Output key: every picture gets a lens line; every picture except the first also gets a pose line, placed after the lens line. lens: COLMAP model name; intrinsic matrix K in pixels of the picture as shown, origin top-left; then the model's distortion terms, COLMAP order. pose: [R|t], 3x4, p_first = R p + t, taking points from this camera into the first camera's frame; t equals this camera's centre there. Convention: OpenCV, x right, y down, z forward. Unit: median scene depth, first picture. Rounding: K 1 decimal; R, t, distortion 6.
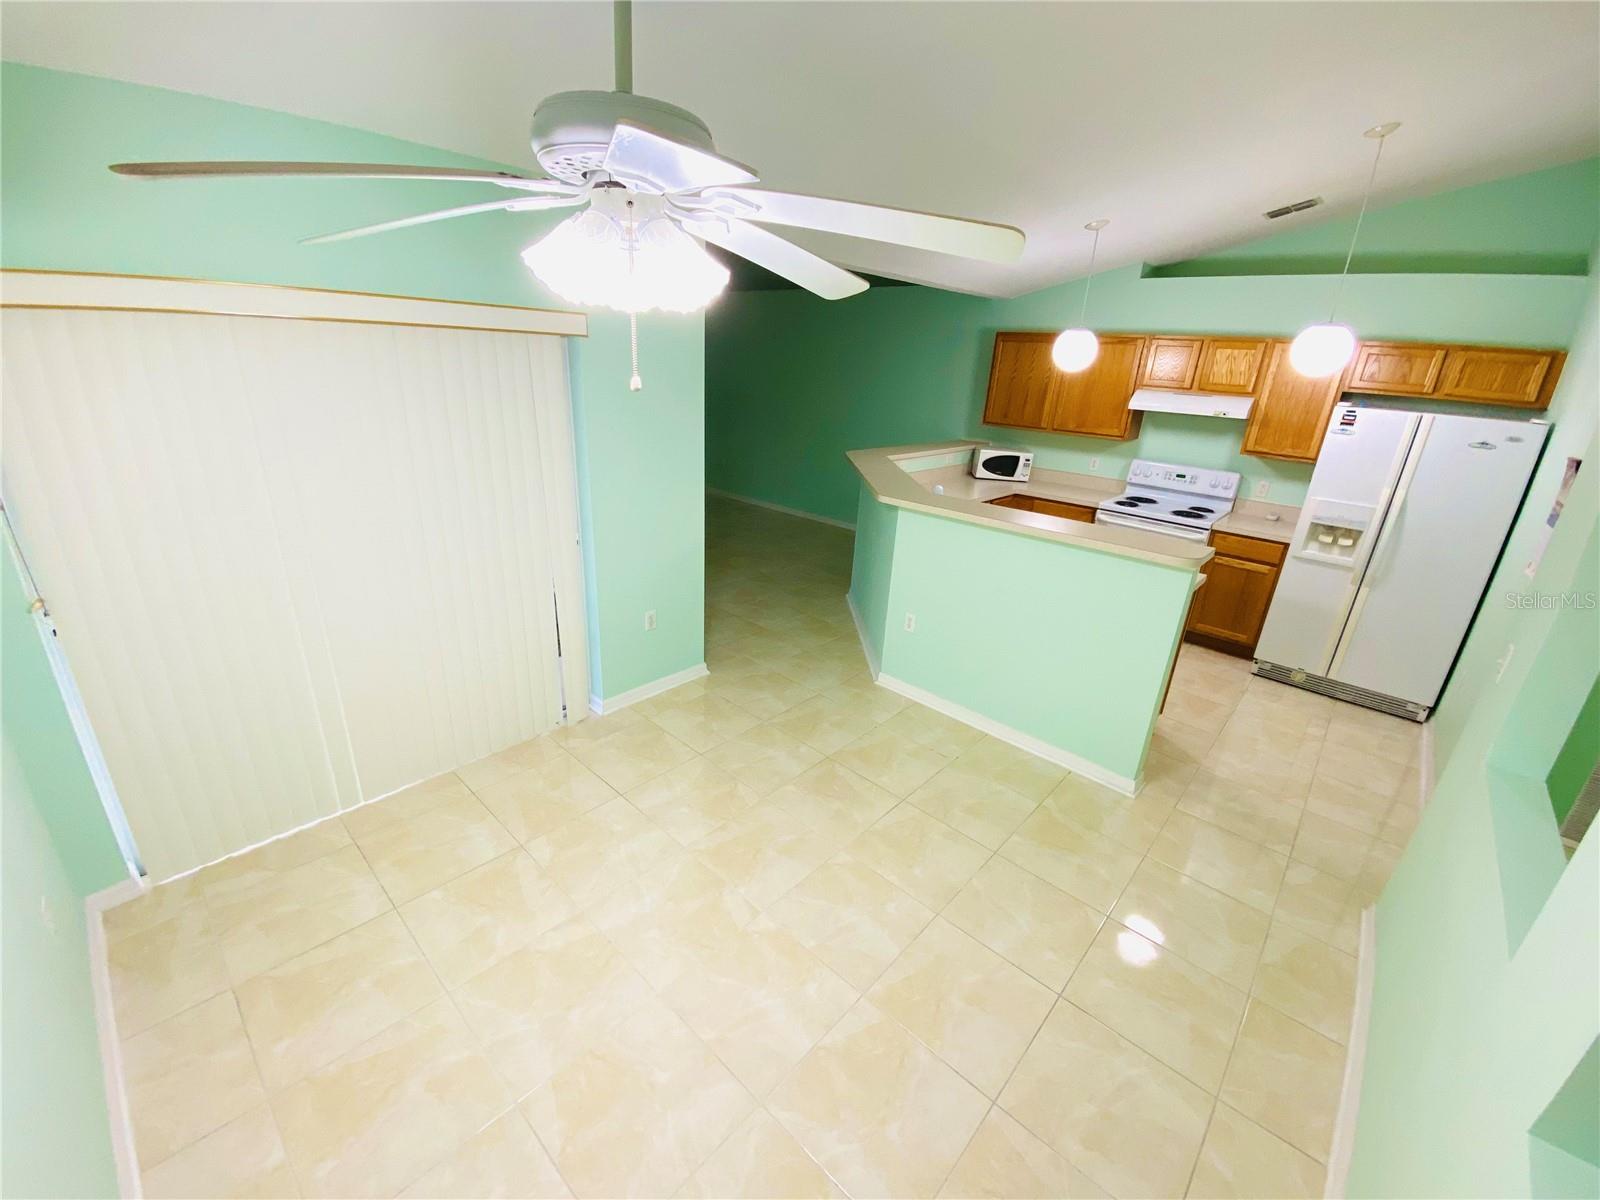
lens RADIAL K [[652.9, 0, 804.6], [0, 652.9, 602.6], [0, 0, 1]] dist [0.031538, -0.026466]
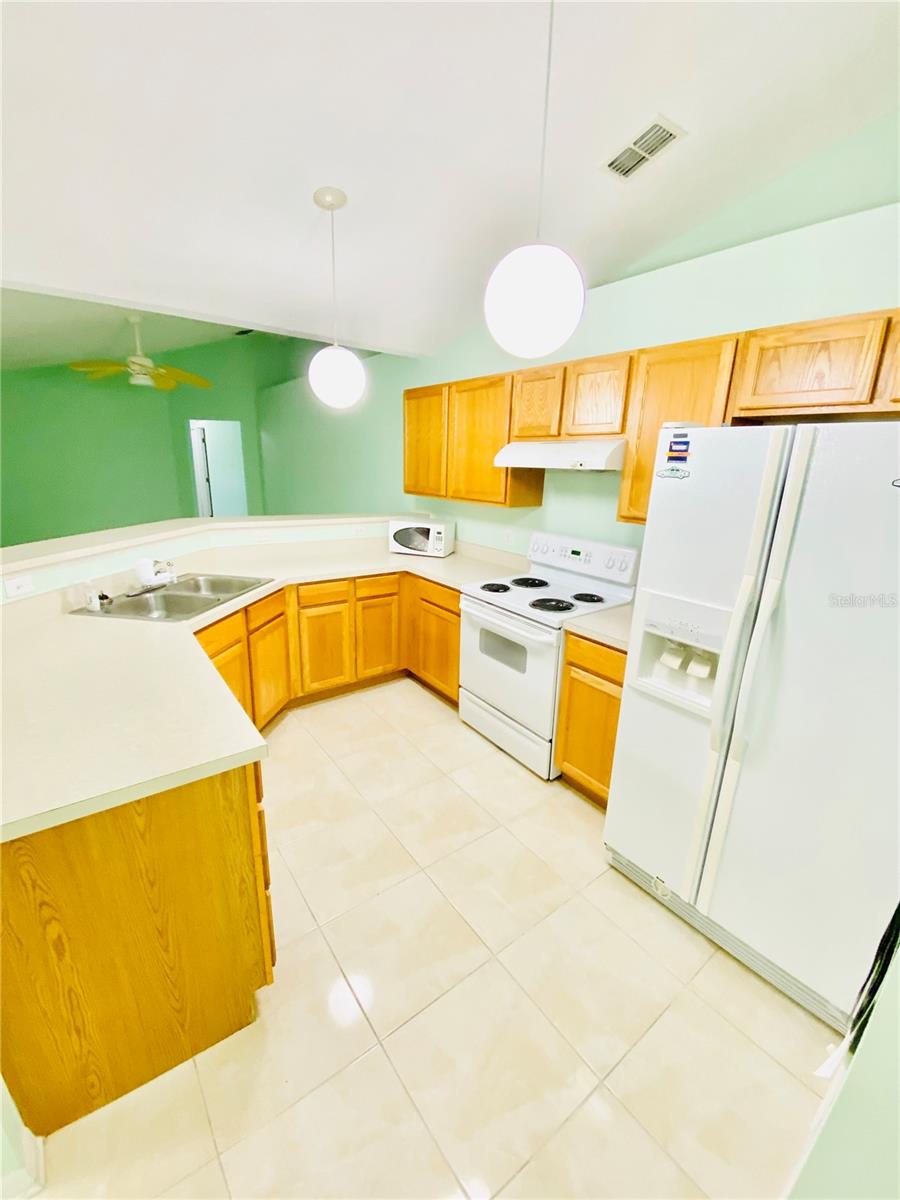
lens RADIAL K [[489.7, 0, 450.0], [0, 489.7, 600.0], [0, 0, 1]] dist [0.031538, -0.026466]
pose [[0.983565, 0.029074, -0.178198, 0.601845], [-0.046103, 0.994675, -0.092179, -0.090317], [0.174569, 0.098880, 0.979668, 0.484550]]
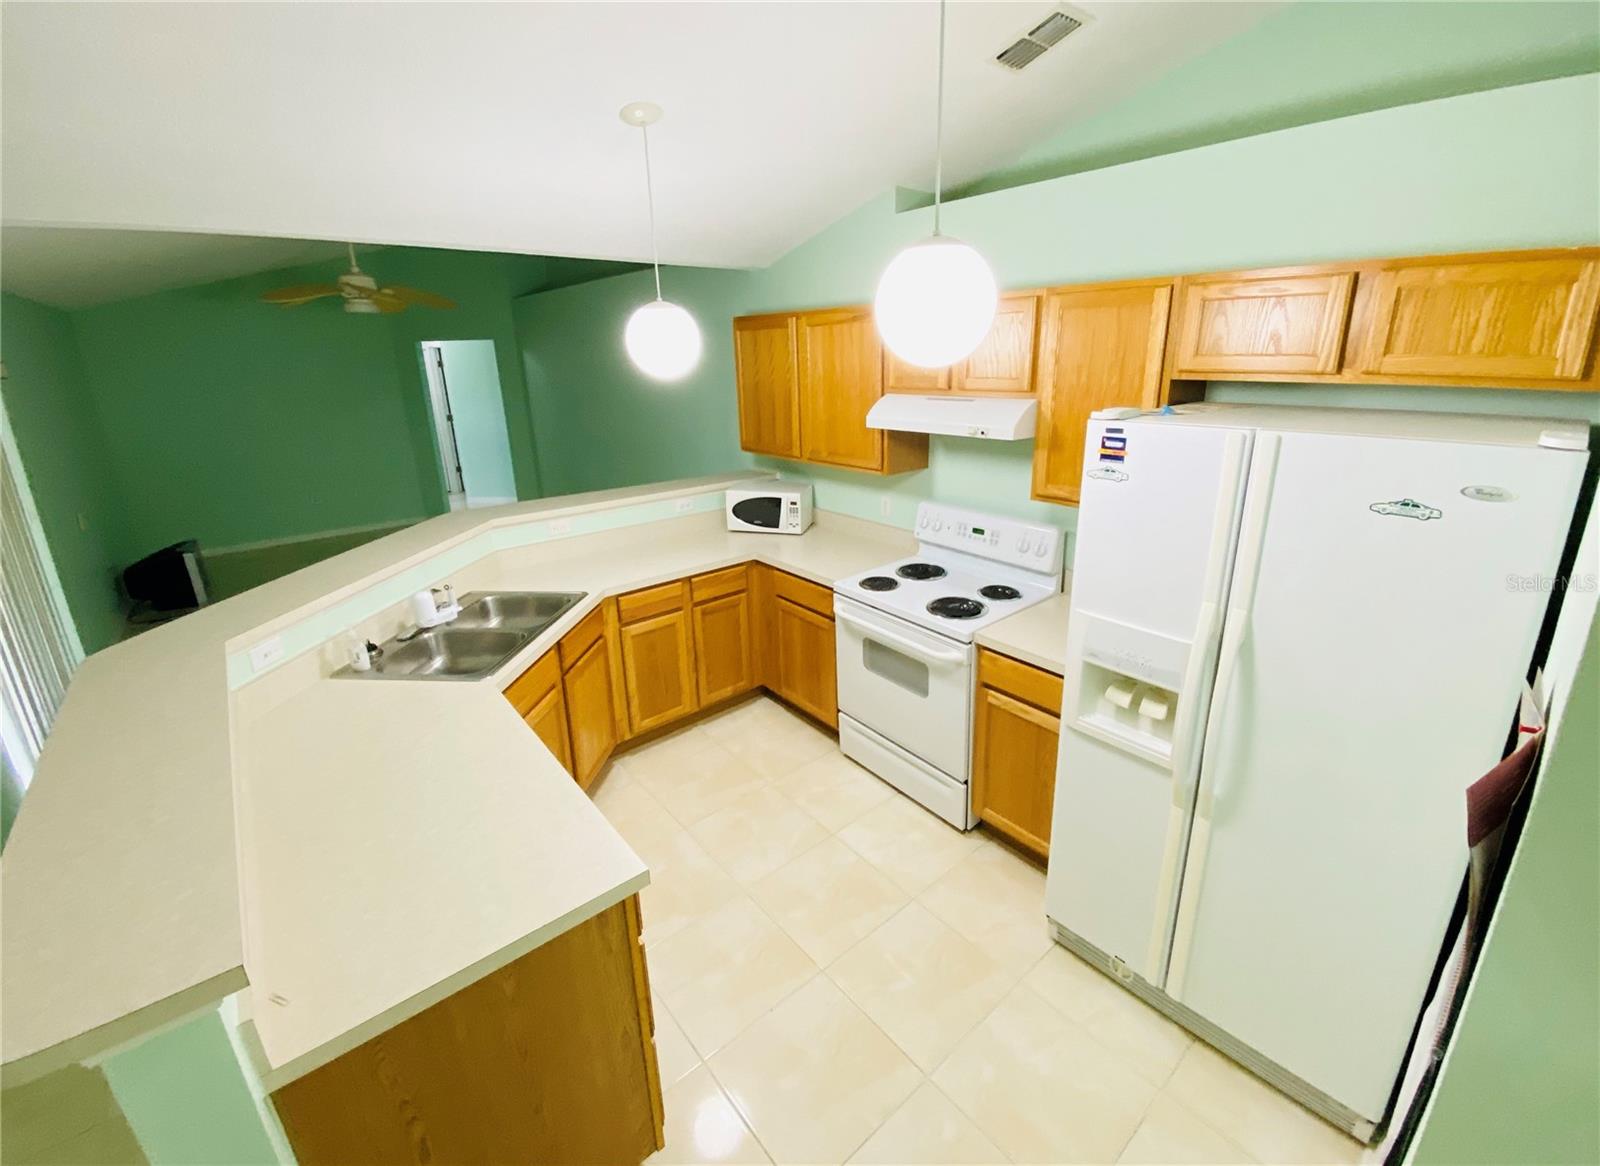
lens RADIAL K [[674.8, 0, 816.9], [0, 674.8, 550.6], [0, 0, 1]] dist [0.034567, -0.029625]
pose [[0.990224, -0.036858, -0.134529, 0.576968], [0.026498, 0.996601, -0.078003, -0.149482], [0.136947, 0.073676, 0.987835, 0.438393]]
